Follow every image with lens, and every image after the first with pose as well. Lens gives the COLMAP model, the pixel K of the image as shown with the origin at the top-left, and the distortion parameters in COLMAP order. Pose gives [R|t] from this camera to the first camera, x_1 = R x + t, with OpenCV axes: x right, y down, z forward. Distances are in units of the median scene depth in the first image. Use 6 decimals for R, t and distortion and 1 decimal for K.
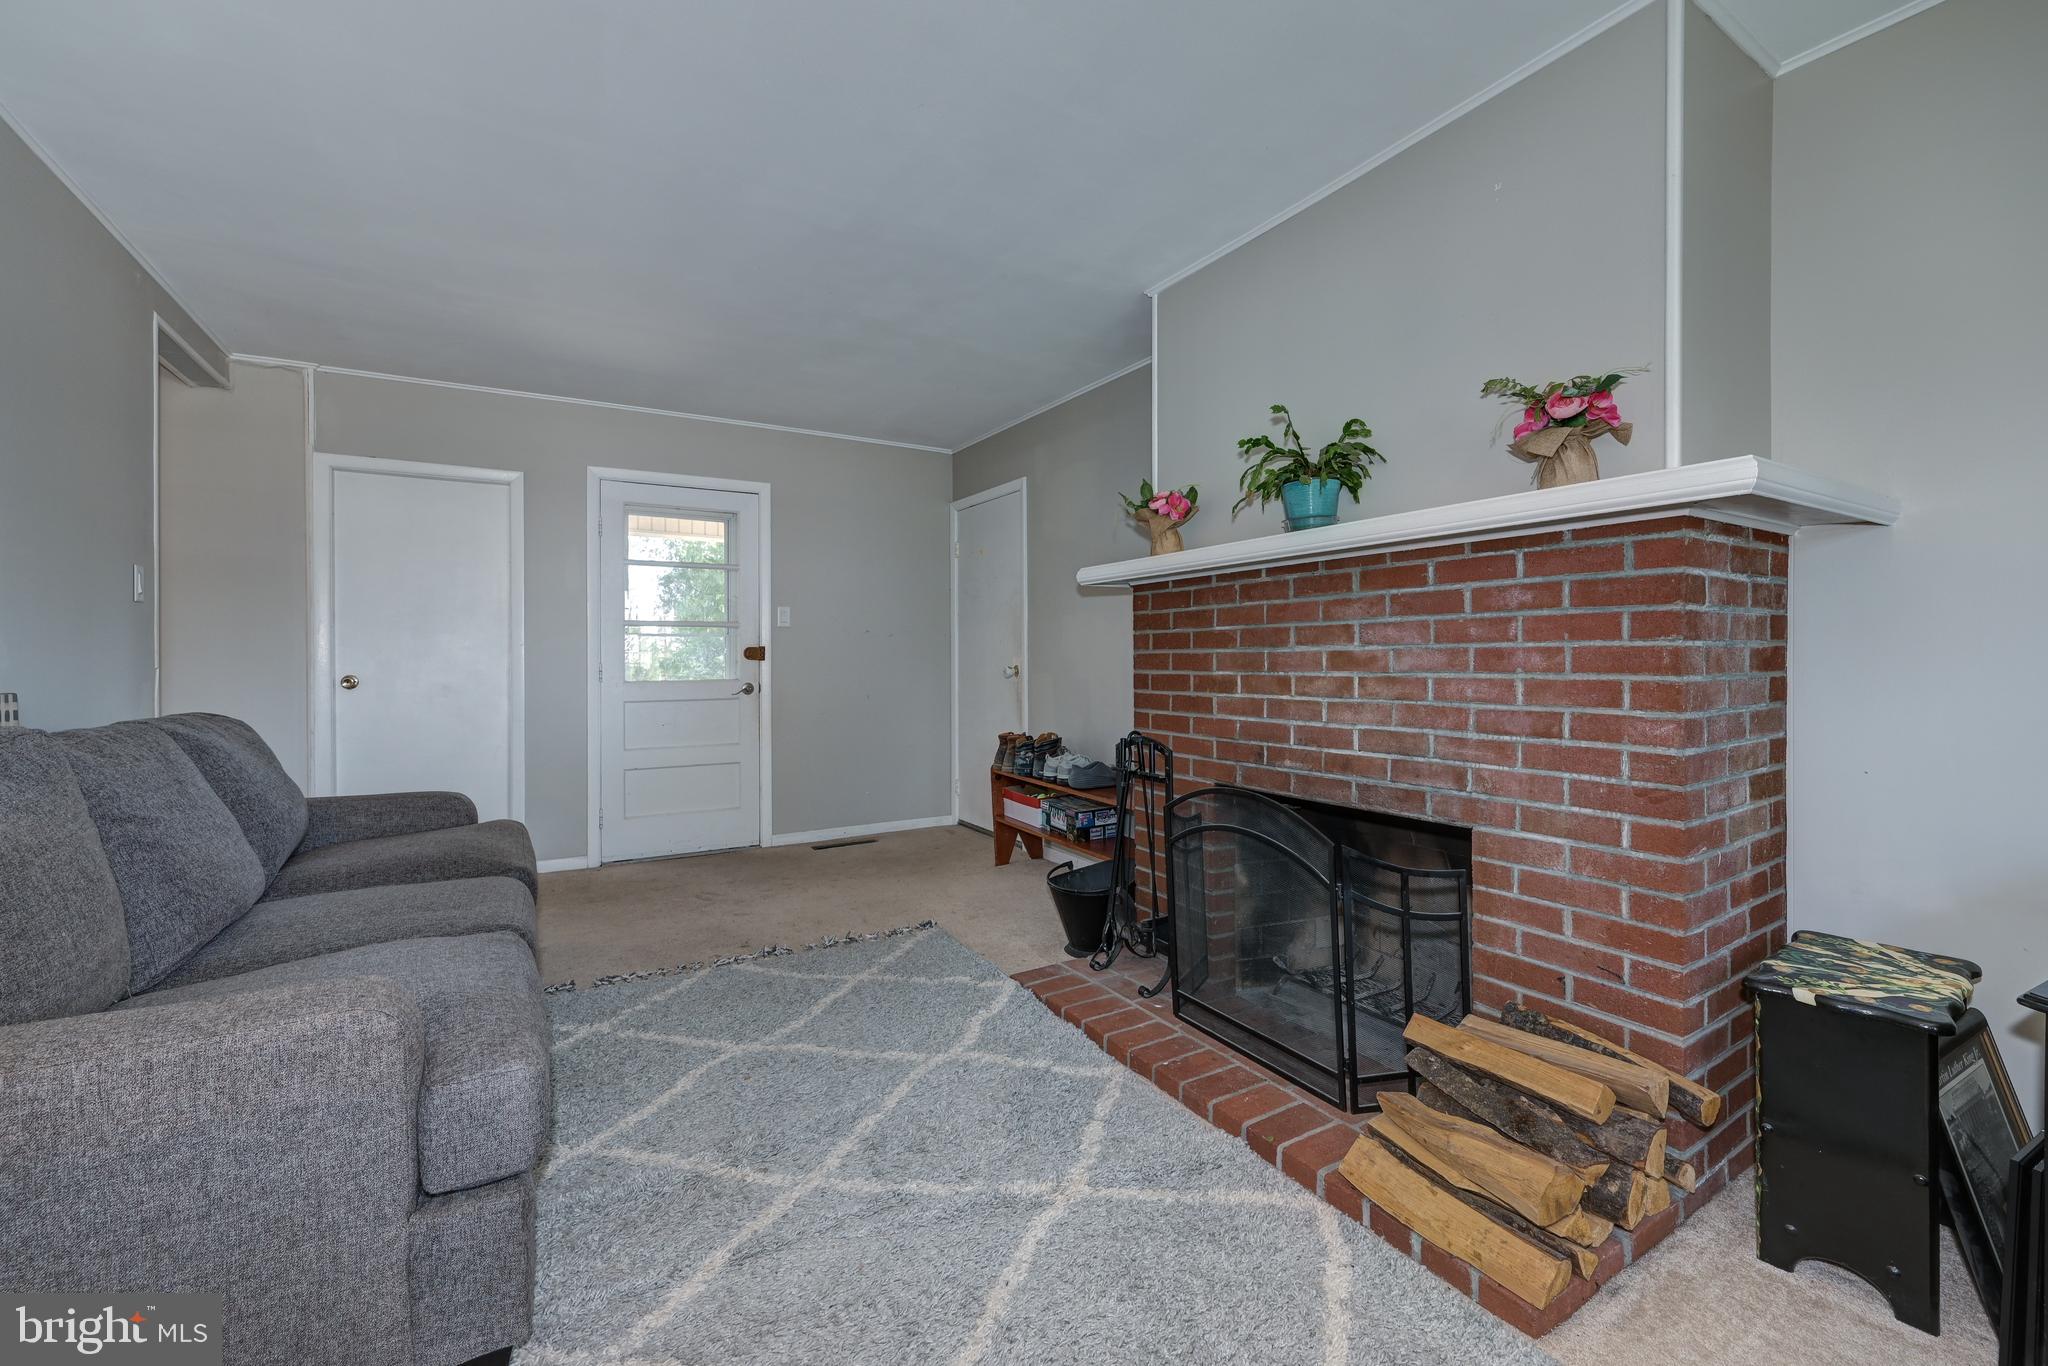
lens RADIAL K [[838.6, 0, 1032.8], [0, 838.6, 663.8], [0, 0, 1]] dist [0.003266, -0.001276]
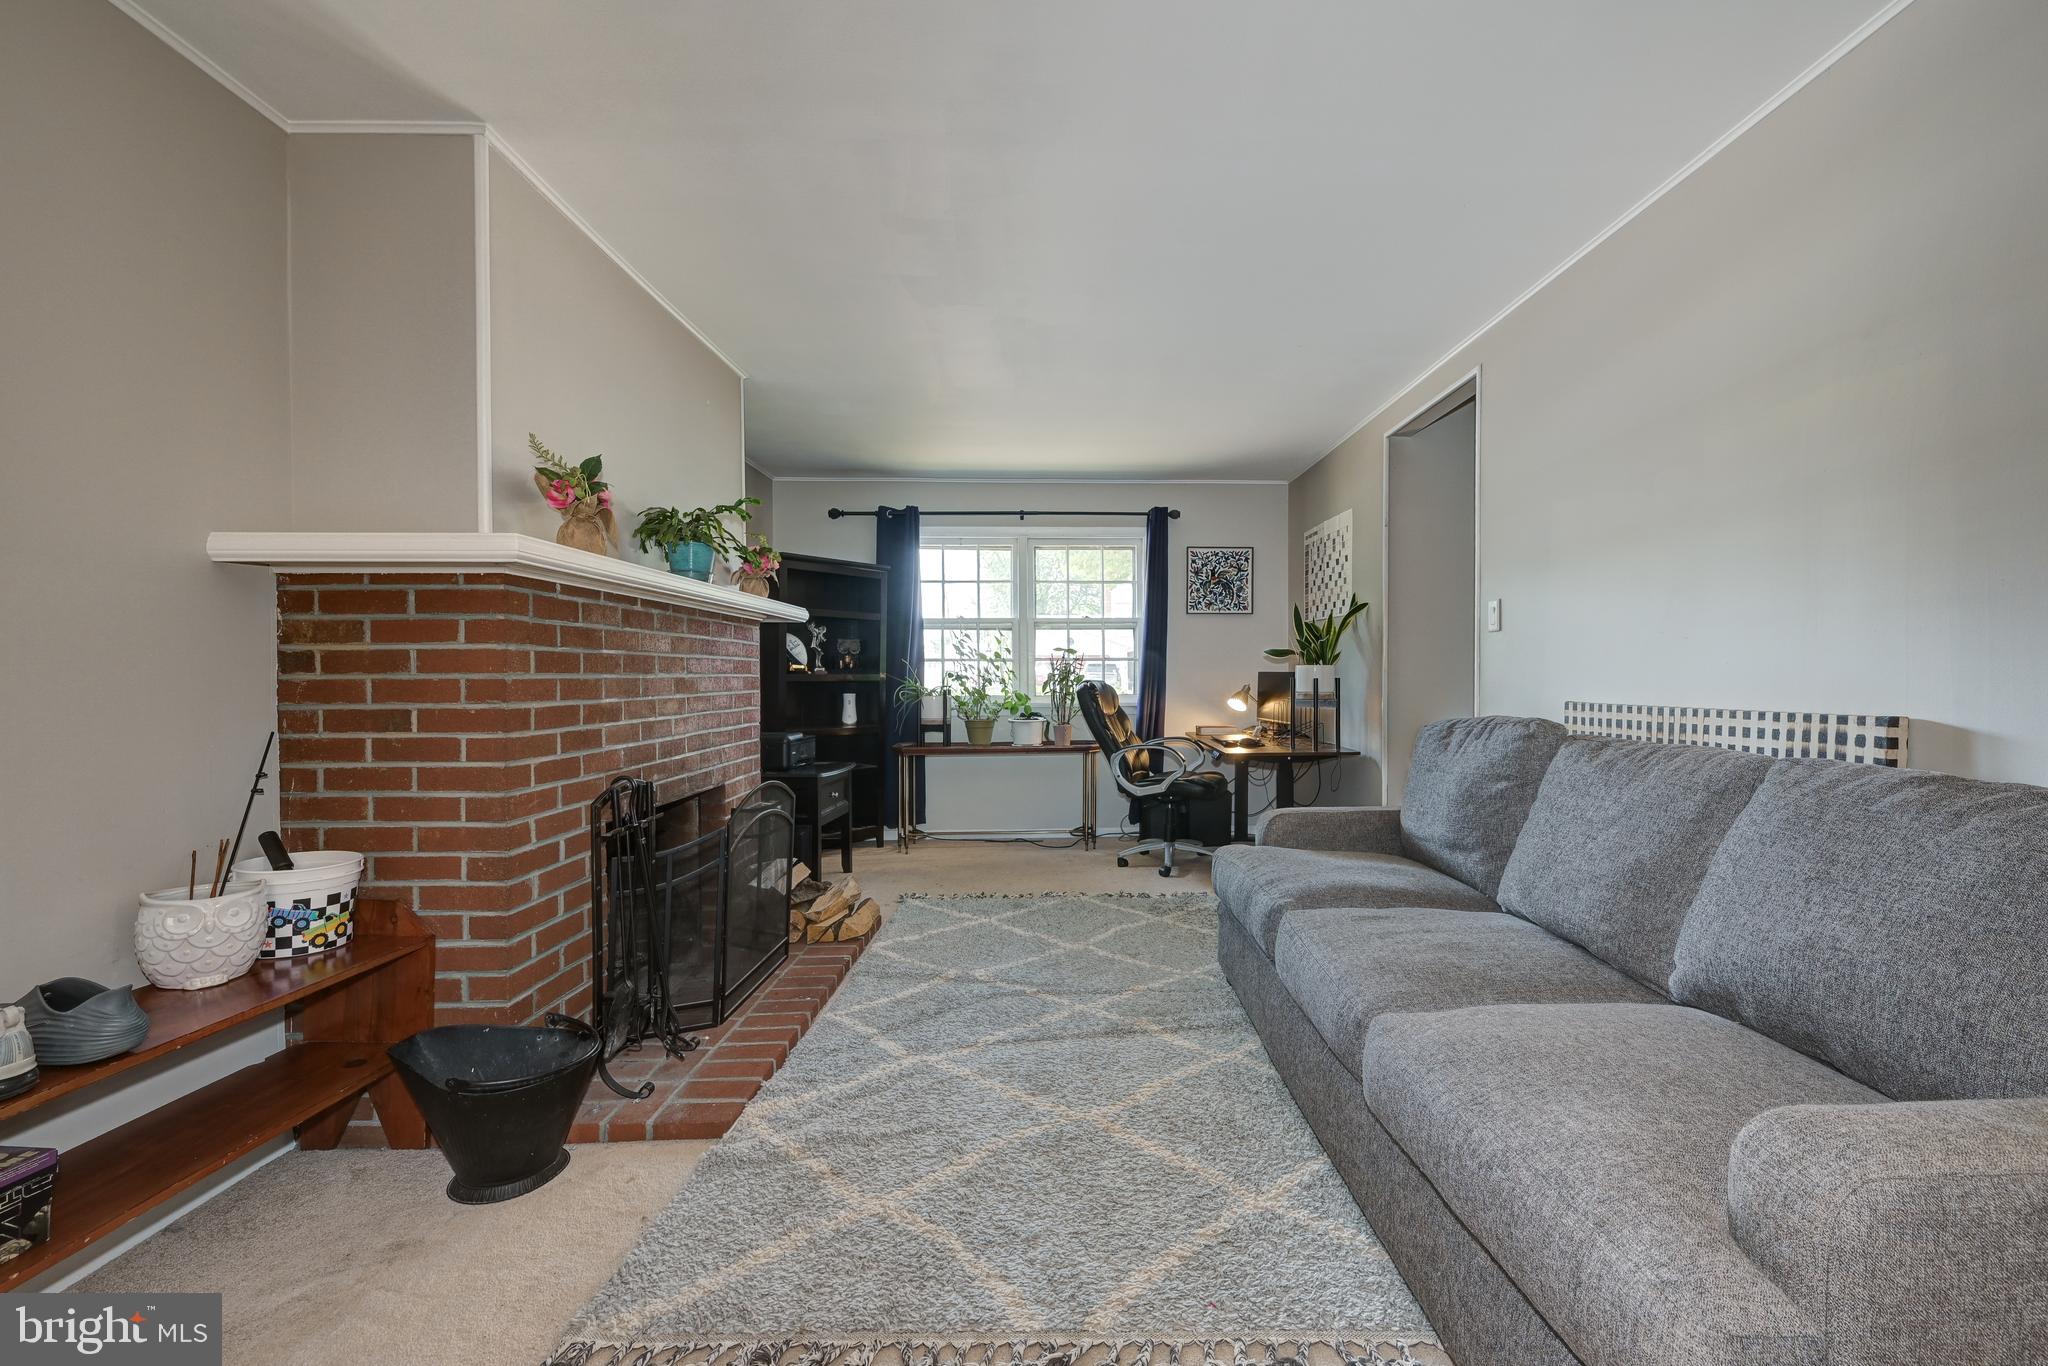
lens RADIAL K [[838.6, 0, 1076.8], [0, 838.6, 683.4], [0, 0, 1]] dist [0.003266, -0.001276]
pose [[-0.872497, 0.006191, 0.488580, -0.679660], [0.011261, 0.999909, 0.007439, -0.009107], [-0.488489, 0.011992, -0.872487, 1.564099]]
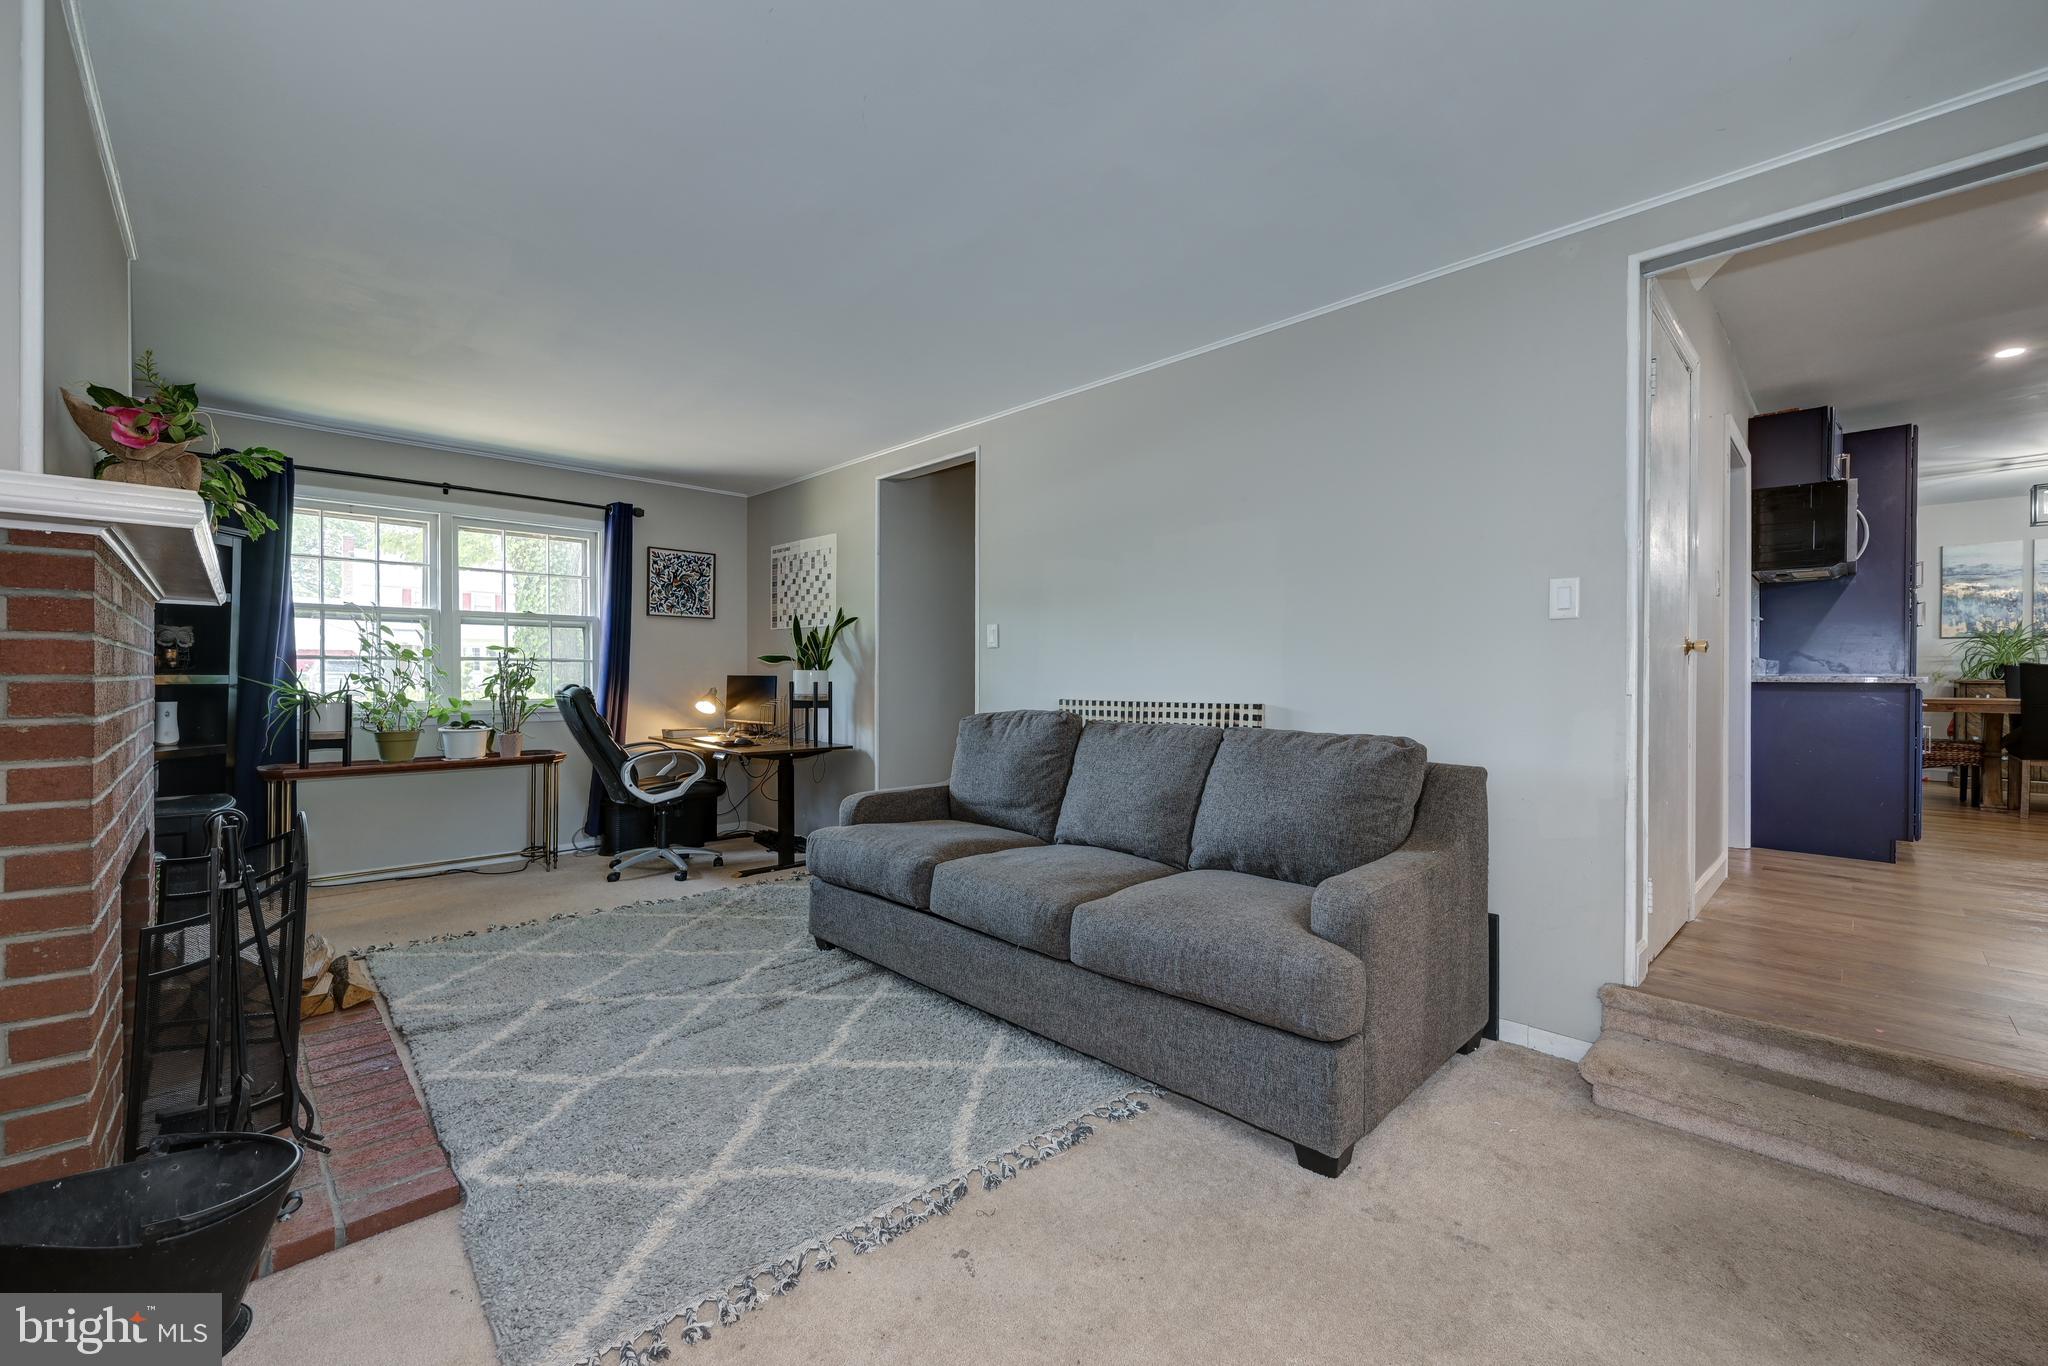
lens RADIAL K [[838.6, 0, 1025.3], [0, 838.6, 679.9], [0, 0, 1]] dist [0.003266, -0.001276]
pose [[-0.977233, 0.005866, -0.212088, -0.335147], [0.004650, 0.999970, 0.006233, -0.015941], [0.212118, 0.005105, -0.977231, 1.808165]]
